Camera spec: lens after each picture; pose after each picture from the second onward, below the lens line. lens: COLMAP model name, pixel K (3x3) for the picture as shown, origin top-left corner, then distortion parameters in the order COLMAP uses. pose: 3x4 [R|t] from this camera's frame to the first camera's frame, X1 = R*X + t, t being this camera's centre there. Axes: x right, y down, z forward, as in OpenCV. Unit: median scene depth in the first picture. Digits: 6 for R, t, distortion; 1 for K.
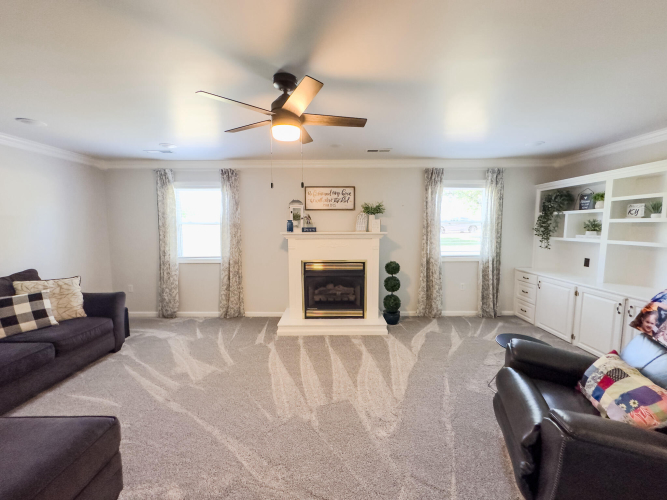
lens RADIAL K [[265.5, 0, 335.3], [0, 265.5, 250.6], [0, 0, 1]] dist [-0.005761, -0.000202]
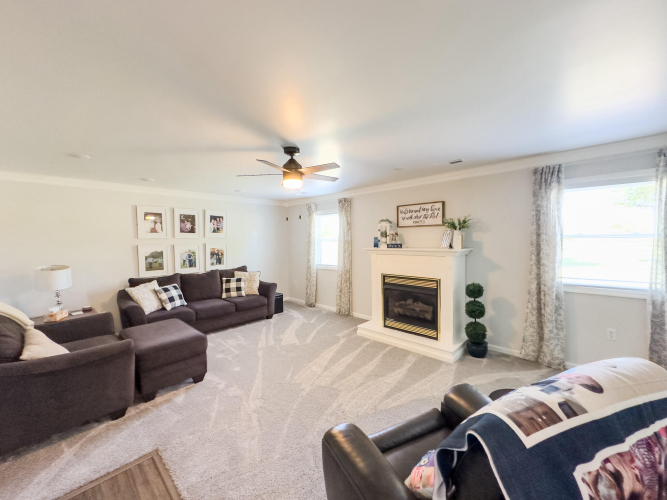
lens RADIAL K [[265.5, 0, 333.6], [0, 265.5, 249.4], [0, 0, 1]] dist [-0.005761, -0.000202]
pose [[0.717368, 0.019047, -0.696434, 0.481931], [-0.052190, 0.998287, -0.026457, -0.022431], [0.694737, 0.055327, 0.717133, 0.049326]]
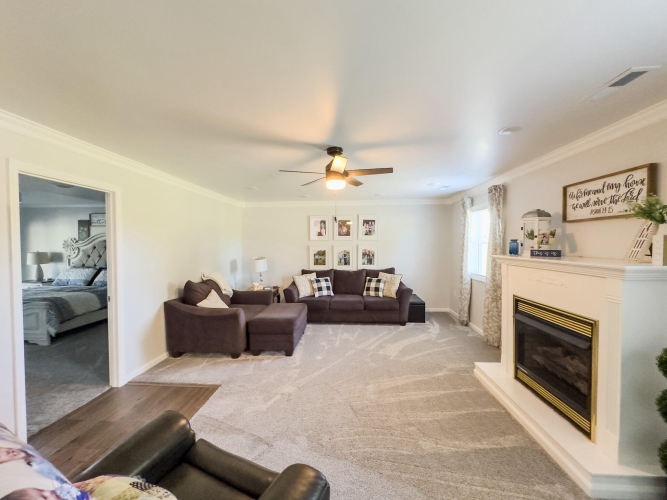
lens RADIAL K [[265.5, 0, 333.9], [0, 265.5, 249.5], [0, 0, 1]] dist [-0.005761, -0.000202]
pose [[-0.071453, 0.024022, -0.997155, 0.598664], [-0.089668, 0.995507, 0.030407, -0.061472], [0.993405, 0.091585, -0.068978, 0.524786]]
